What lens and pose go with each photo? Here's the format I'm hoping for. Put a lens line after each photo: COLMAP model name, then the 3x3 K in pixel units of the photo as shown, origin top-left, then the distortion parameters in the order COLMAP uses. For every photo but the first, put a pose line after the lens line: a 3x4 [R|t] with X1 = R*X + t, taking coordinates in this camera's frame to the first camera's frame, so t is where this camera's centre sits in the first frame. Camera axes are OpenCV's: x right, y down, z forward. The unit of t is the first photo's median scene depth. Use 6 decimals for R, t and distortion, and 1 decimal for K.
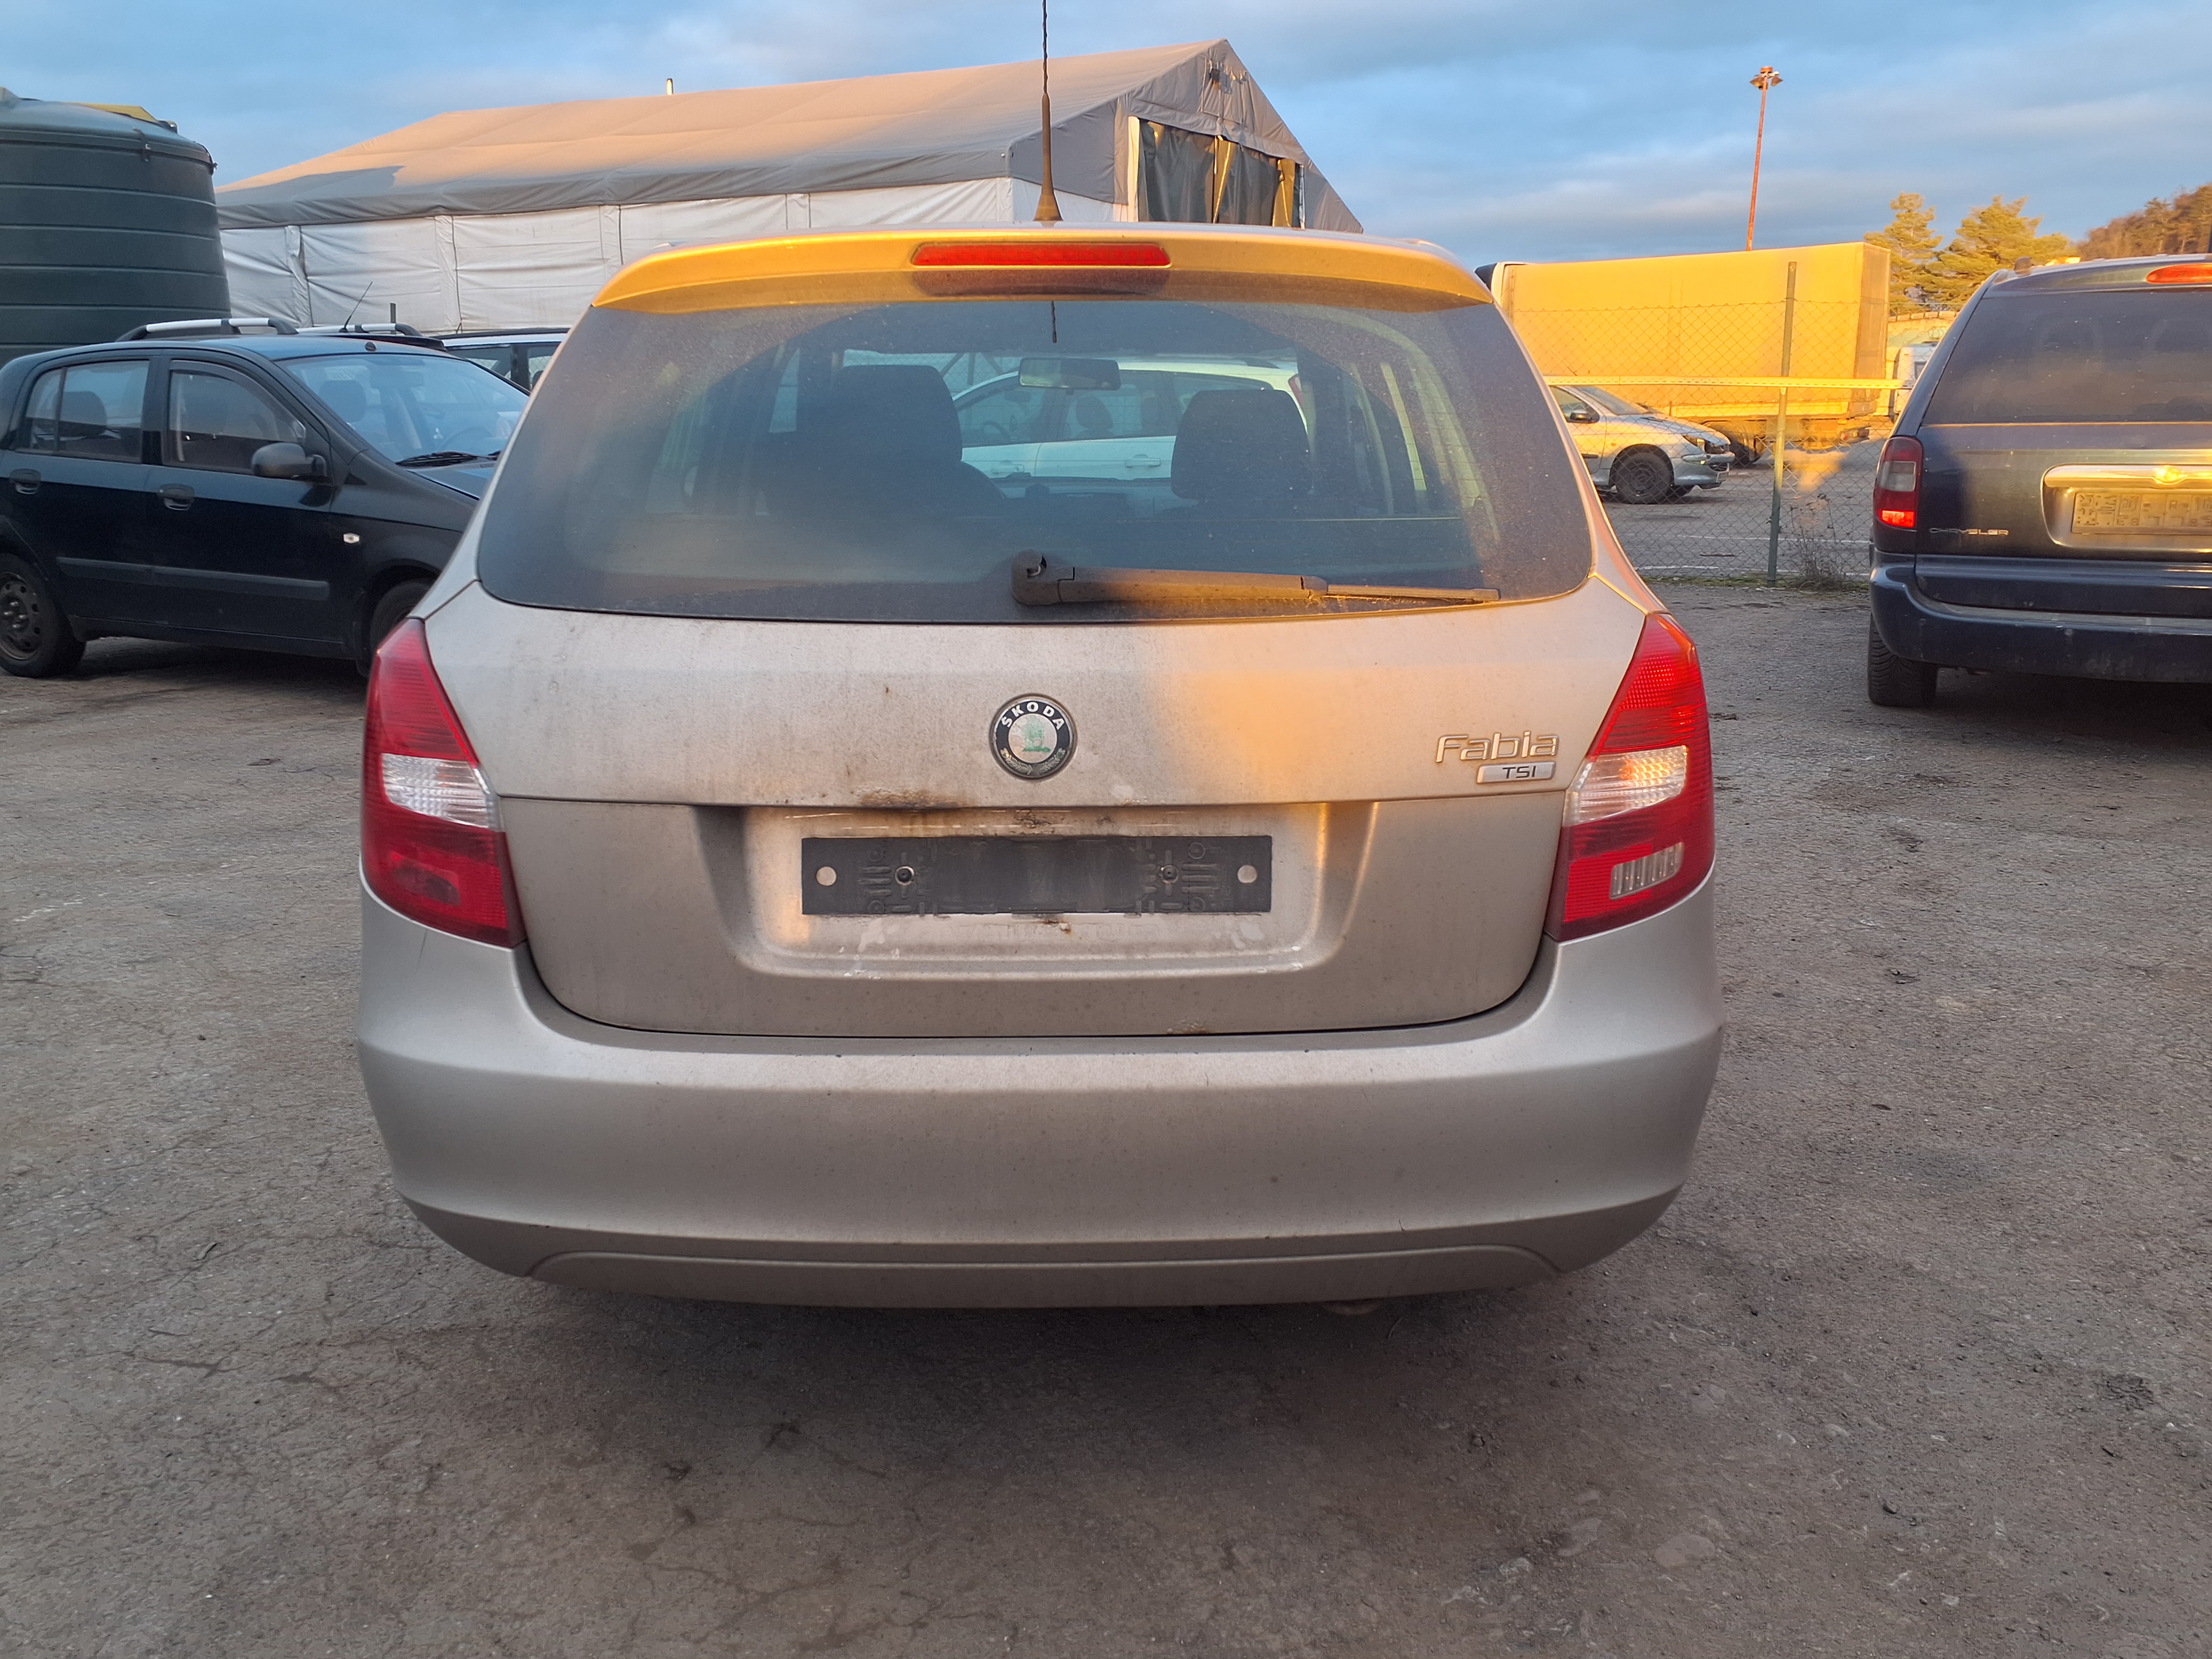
lens RADIAL K [[1766.7, 0, 1112.1], [0, 1766.7, 818.5], [0, 0, 1]] dist [0.051061, -0.064774]
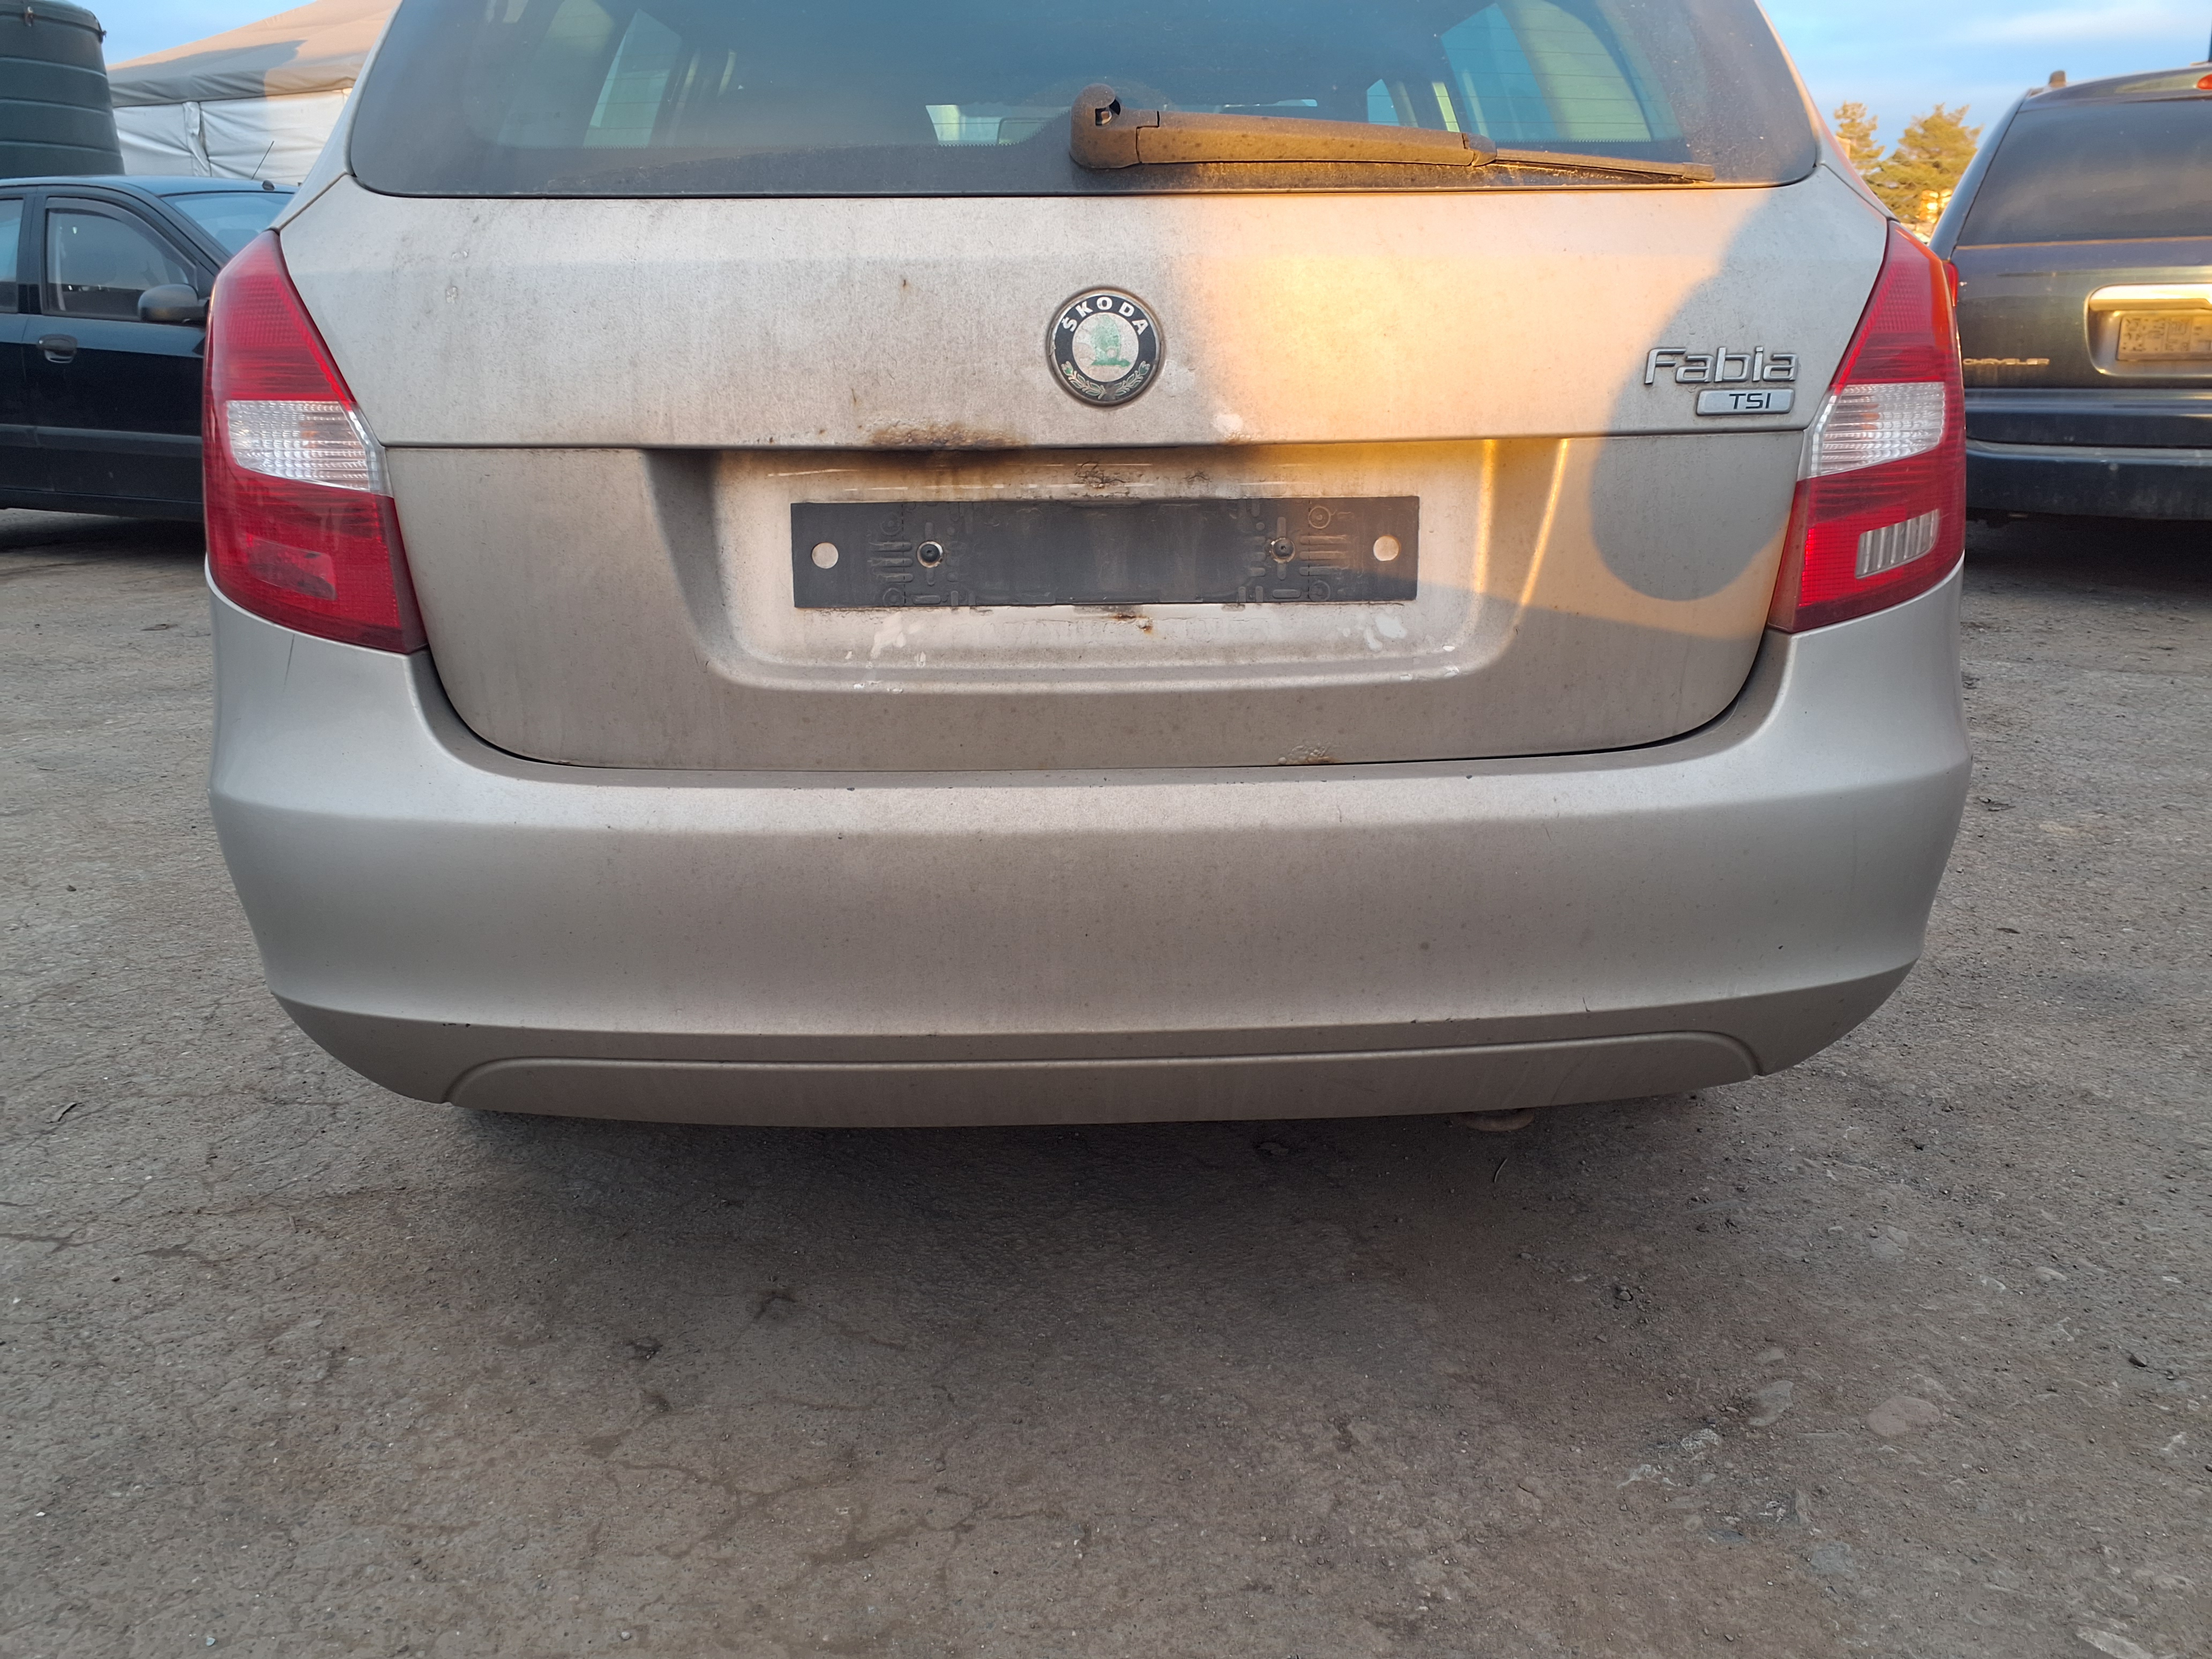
lens RADIAL K [[1766.7, 0, 1106.8], [0, 1766.7, 828.7], [0, 0, 1]] dist [0.051061, -0.064774]
pose [[0.999514, -0.013647, 0.028021, -0.059313], [0.012313, 0.998806, 0.047269, 0.103984], [-0.028633, -0.046901, 0.998489, 0.219752]]
